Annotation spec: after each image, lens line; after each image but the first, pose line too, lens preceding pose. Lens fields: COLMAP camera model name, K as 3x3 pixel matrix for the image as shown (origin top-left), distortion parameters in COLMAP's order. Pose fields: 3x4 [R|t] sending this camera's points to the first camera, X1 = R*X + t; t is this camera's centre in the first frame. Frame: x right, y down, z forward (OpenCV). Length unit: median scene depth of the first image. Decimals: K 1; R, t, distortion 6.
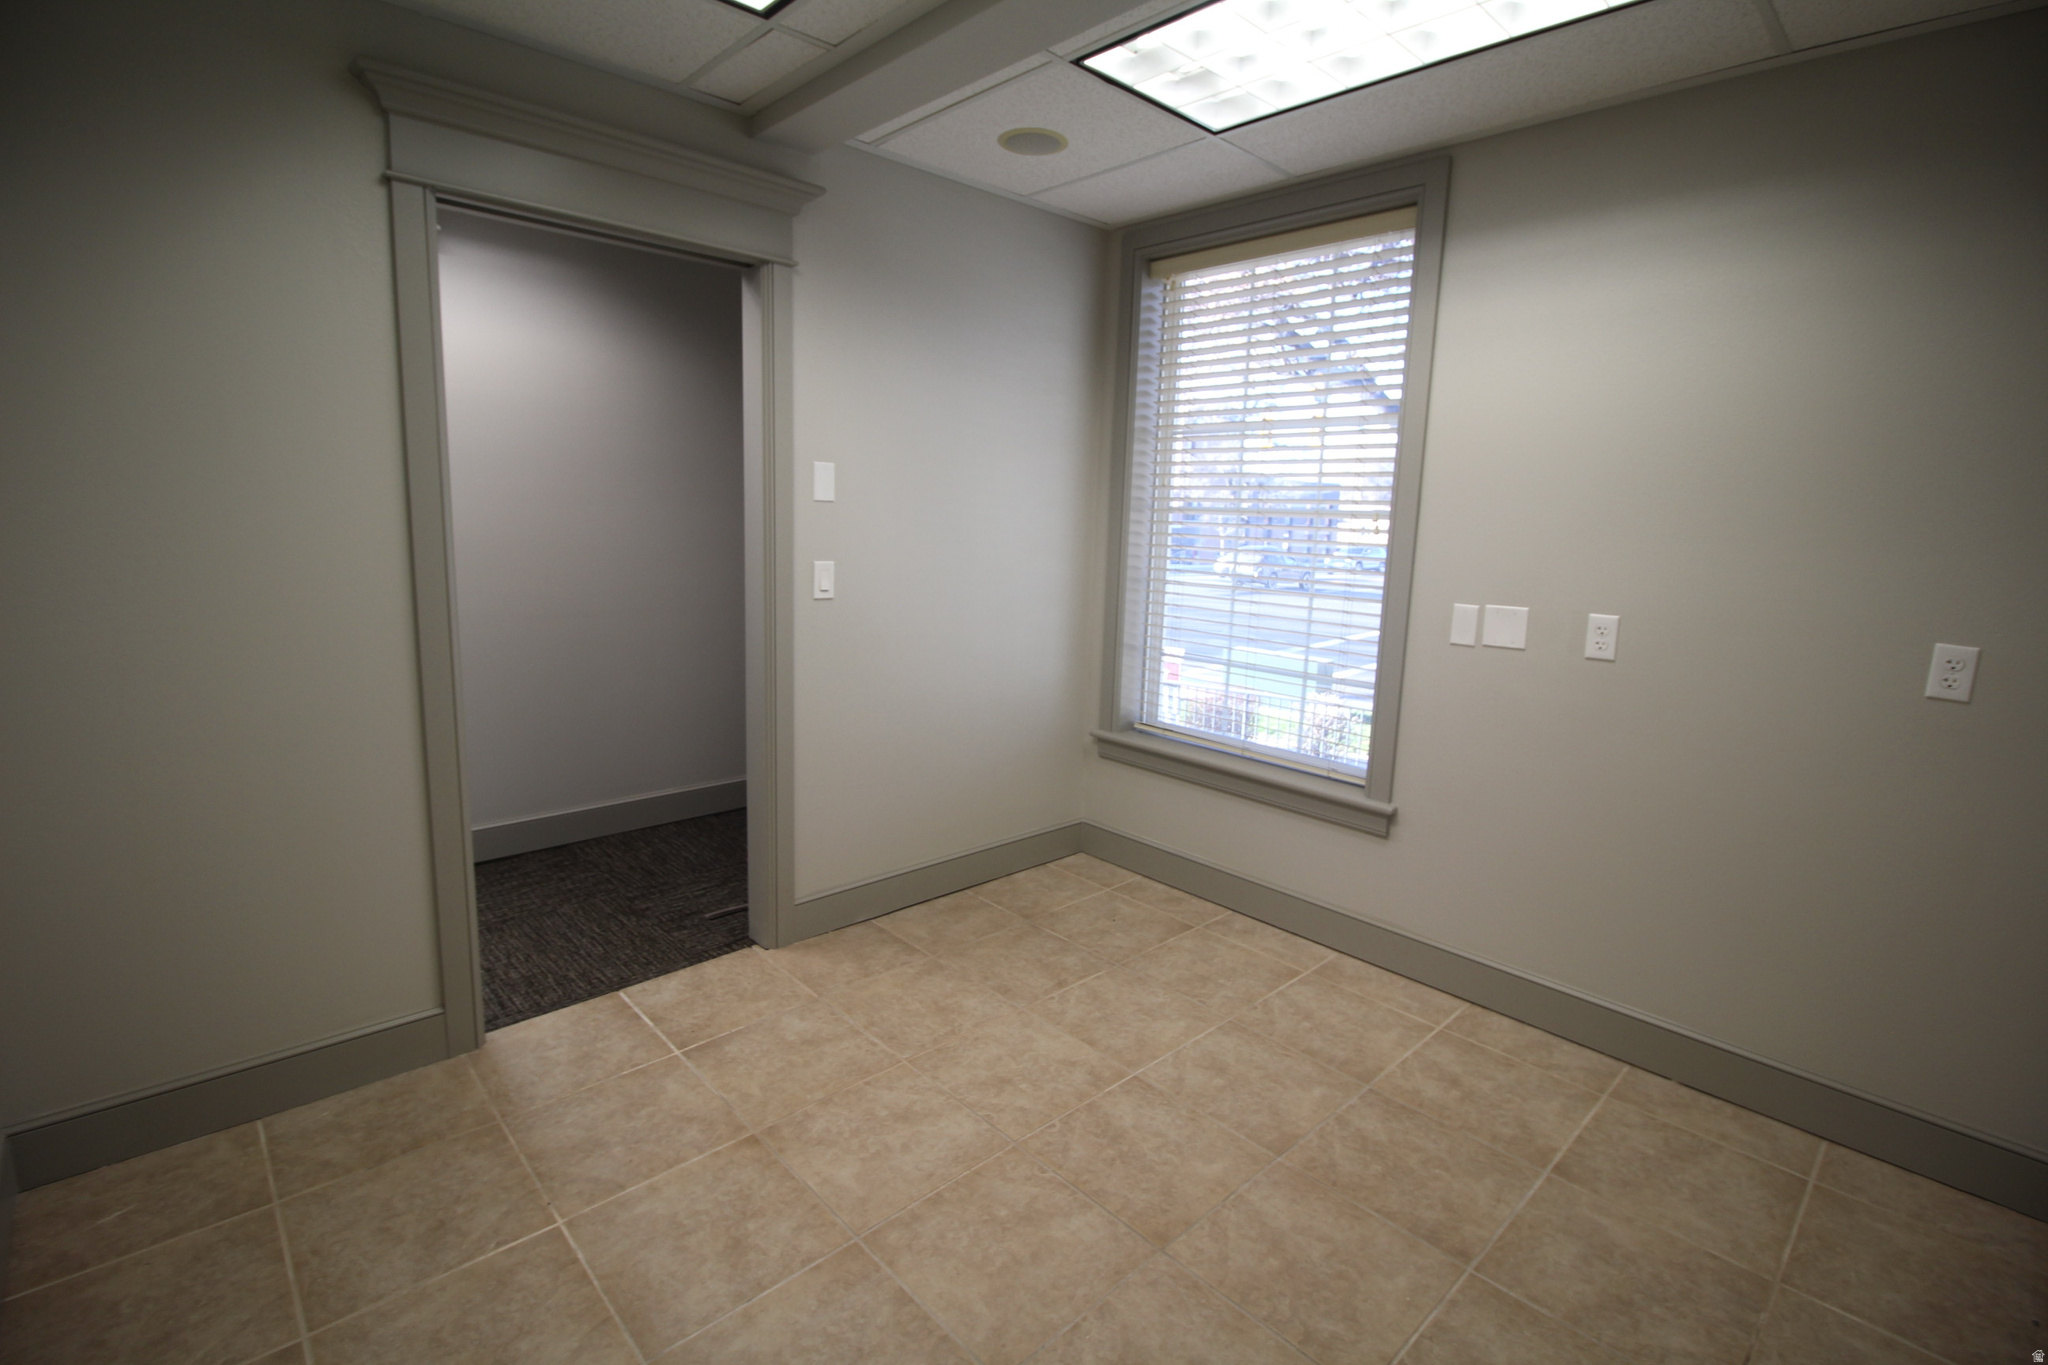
lens RADIAL K [[939.7, 0, 1022.2], [0, 939.7, 672.5], [0, 0, 1]] dist [-0.012236, -0.002483]
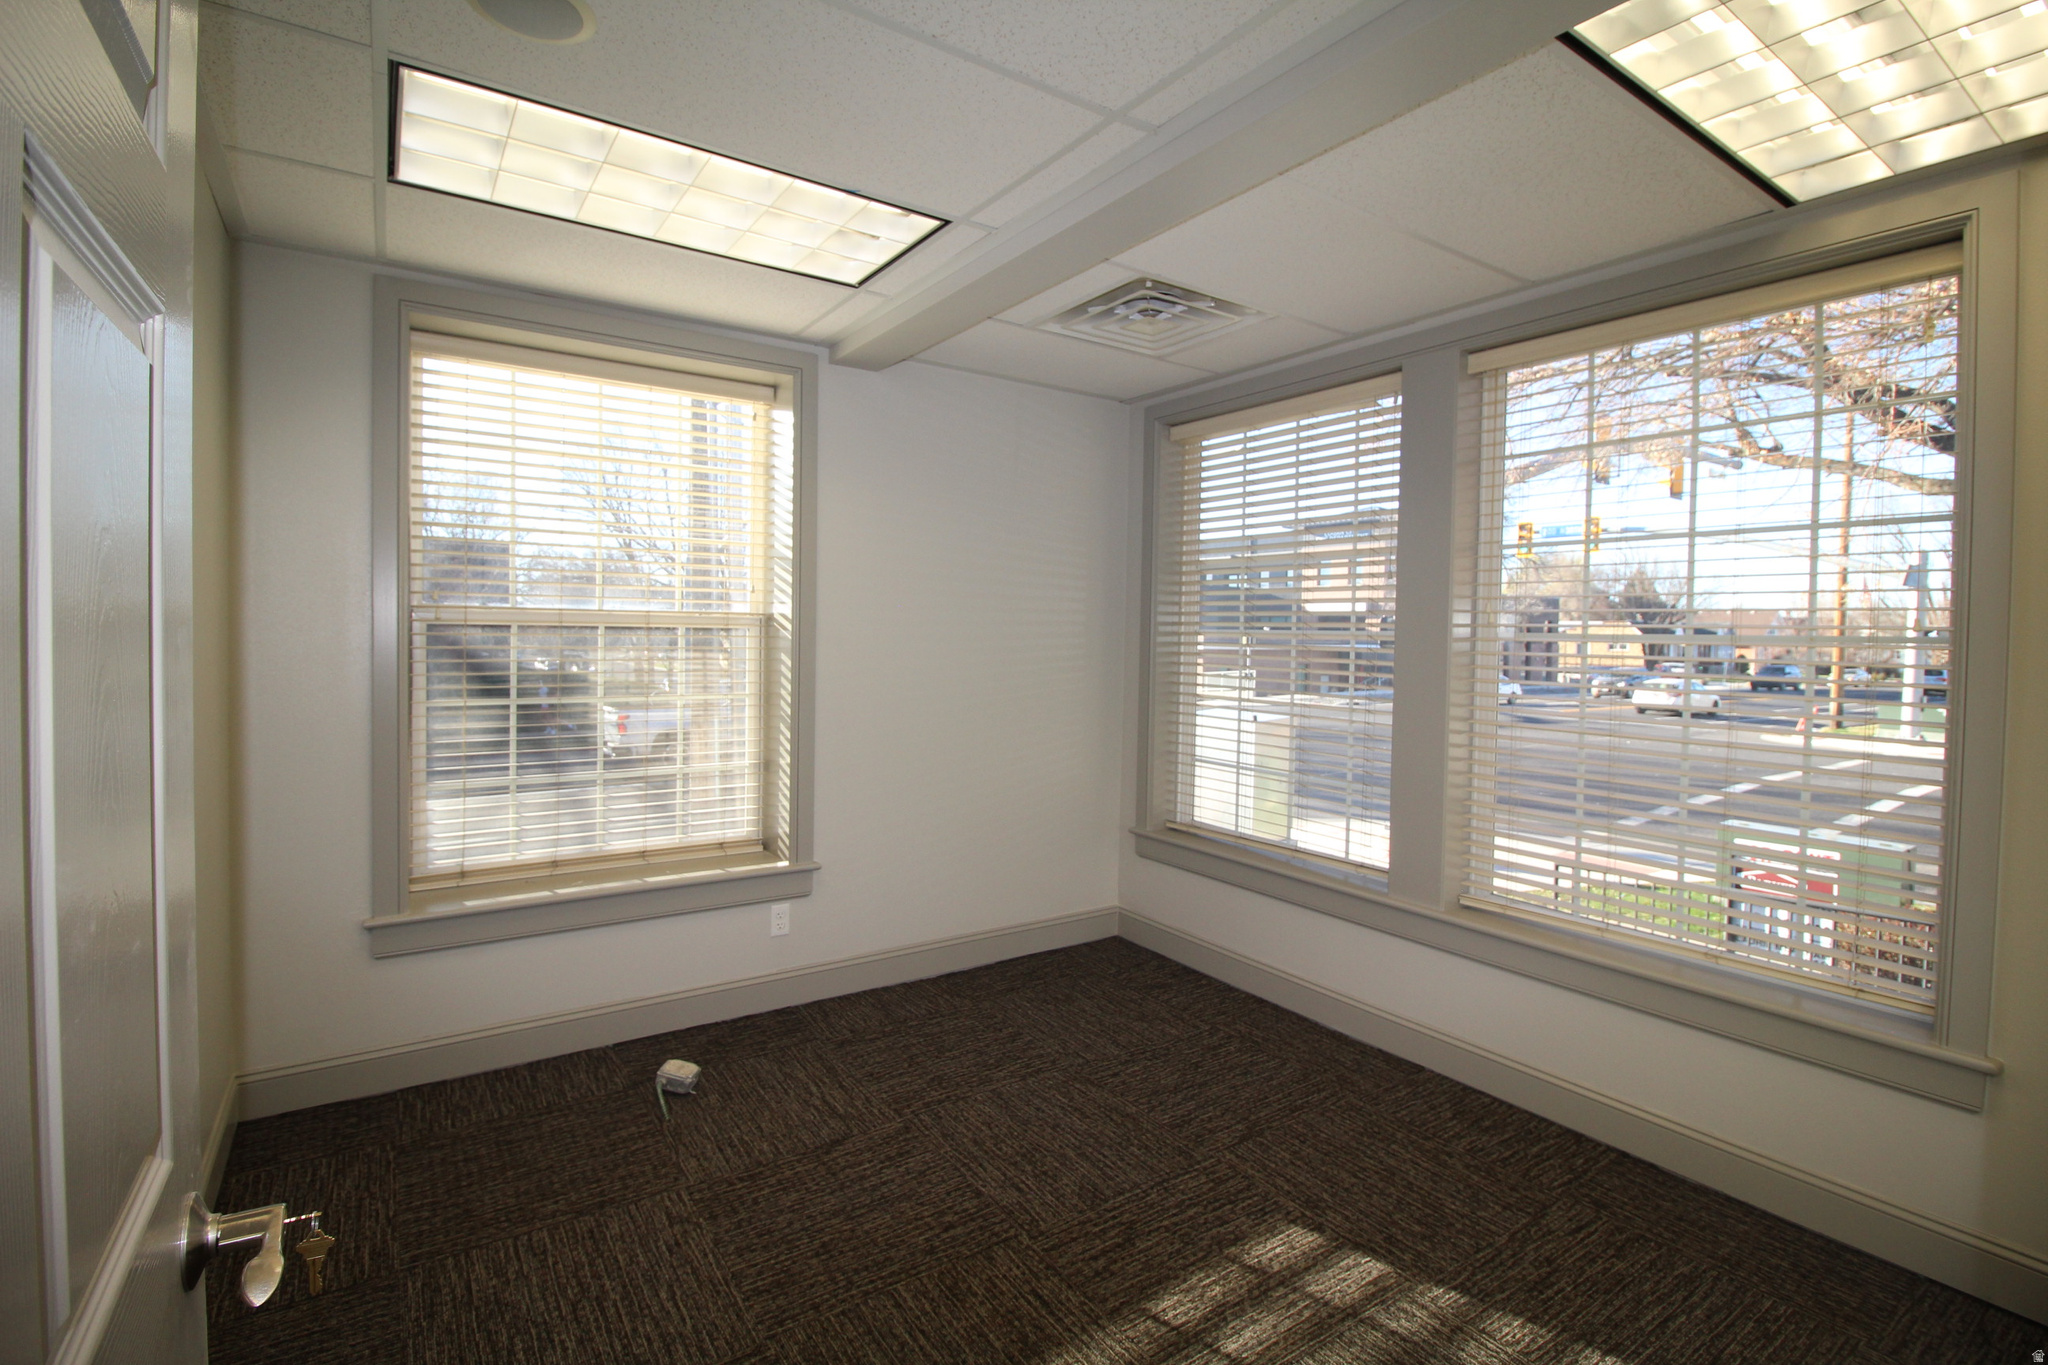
lens RADIAL K [[939.7, 0, 1017.5], [0, 939.7, 676.0], [0, 0, 1]] dist [-0.012236, -0.002483]
pose [[0.984625, 0.002849, -0.174660, 0.159558], [-0.025337, 0.991623, -0.126656, 0.034624], [0.172836, 0.129134, 0.976449, -0.171686]]
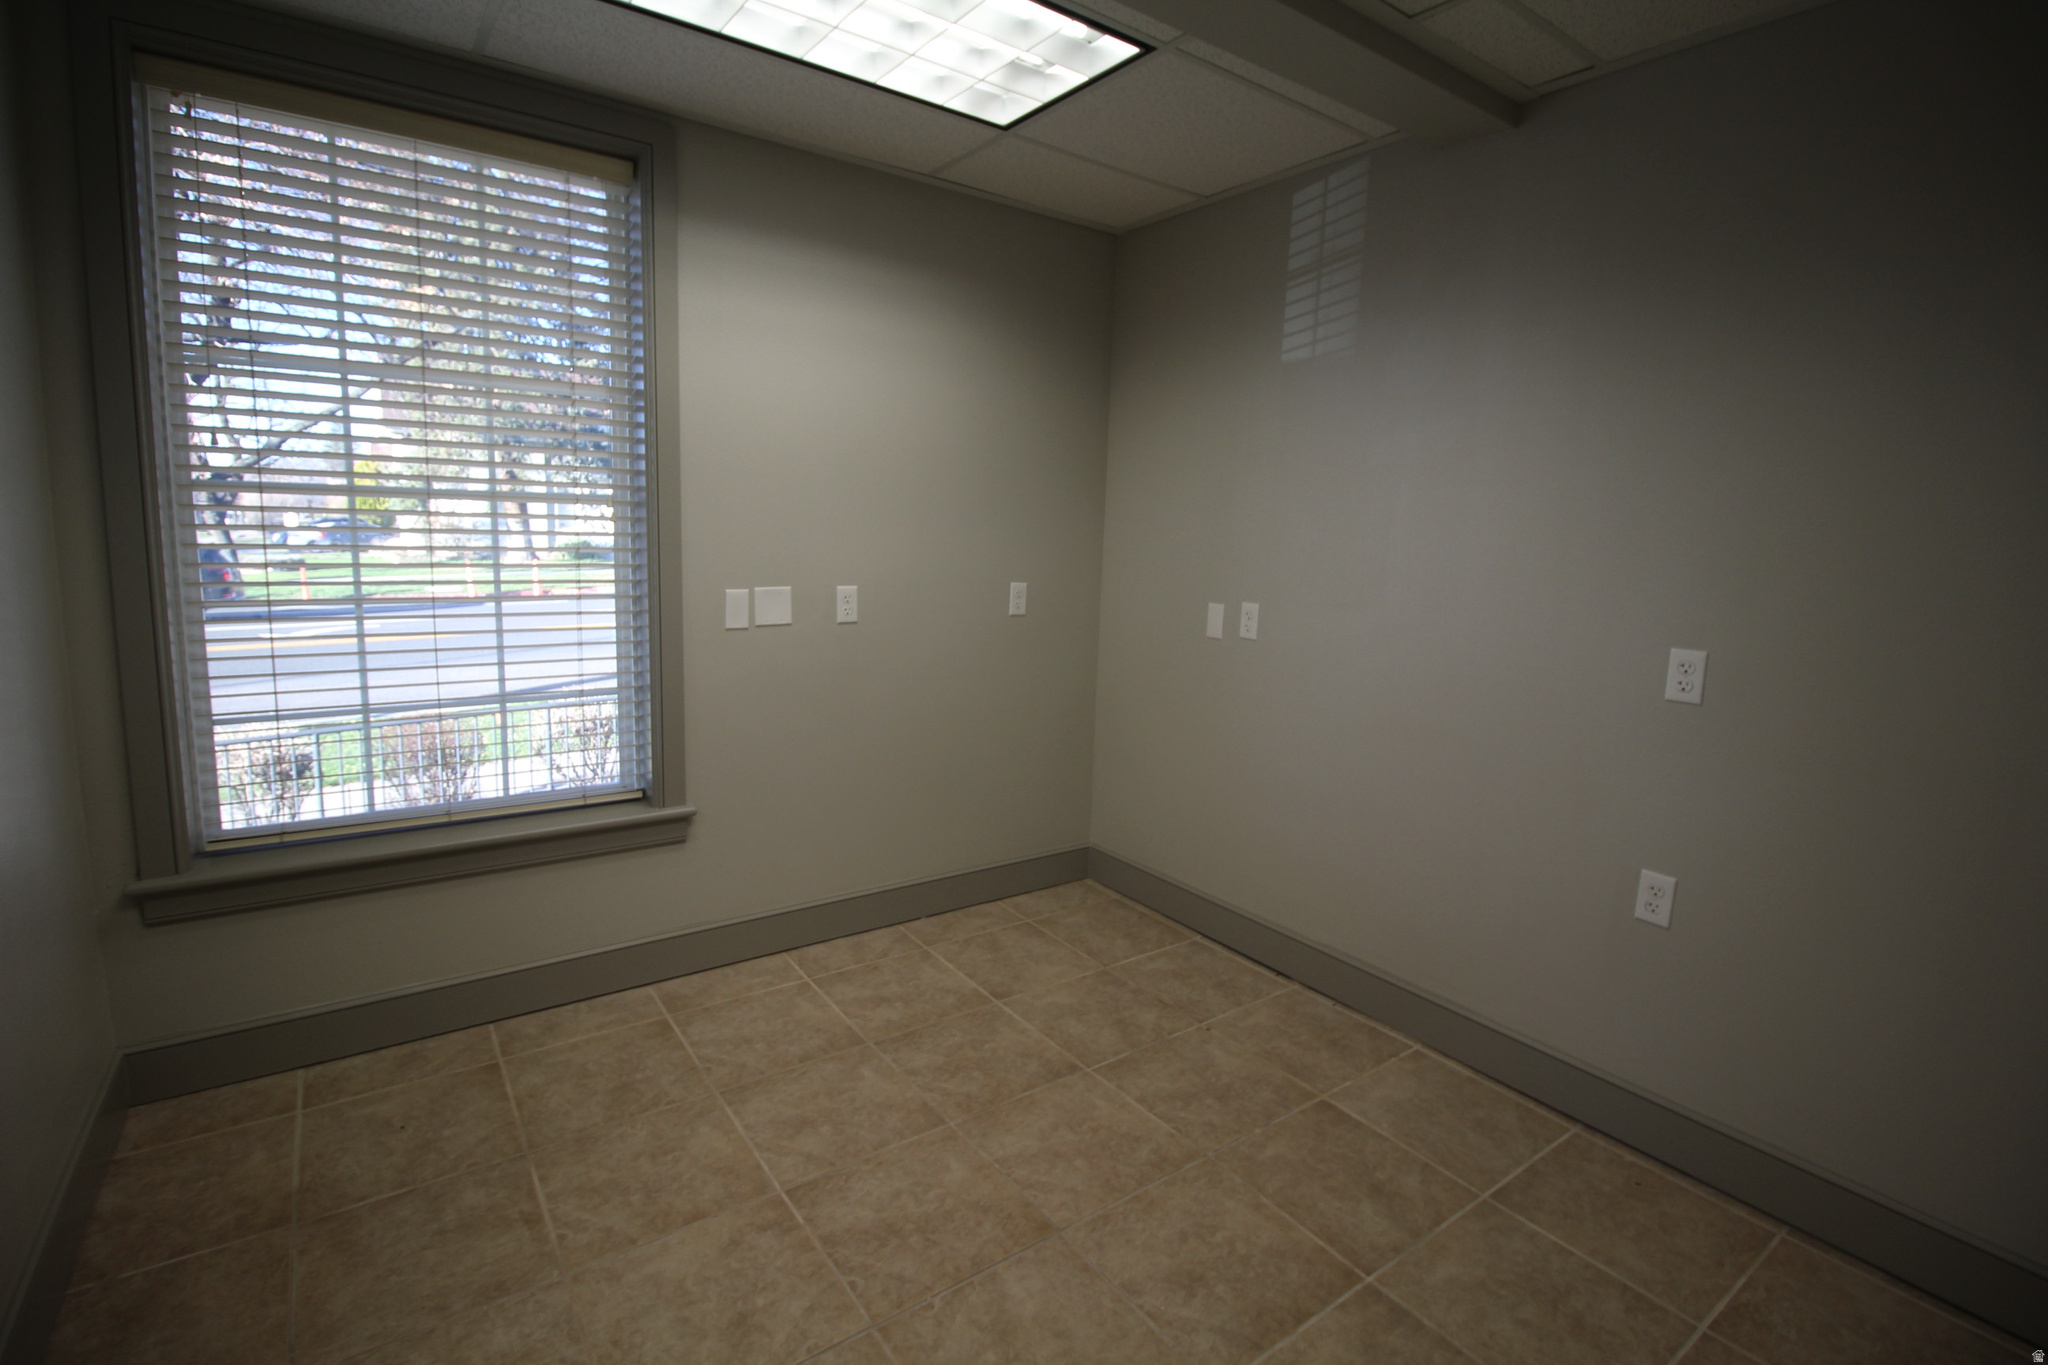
lens RADIAL K [[939.7, 0, 1014.5], [0, 939.7, 669.6], [0, 0, 1]] dist [-0.012236, -0.002483]
pose [[0.132418, -0.177789, 0.975119, -0.507854], [0.138336, 0.977469, 0.159432, -0.108539], [-0.981493, 0.113782, 0.154029, 0.548993]]
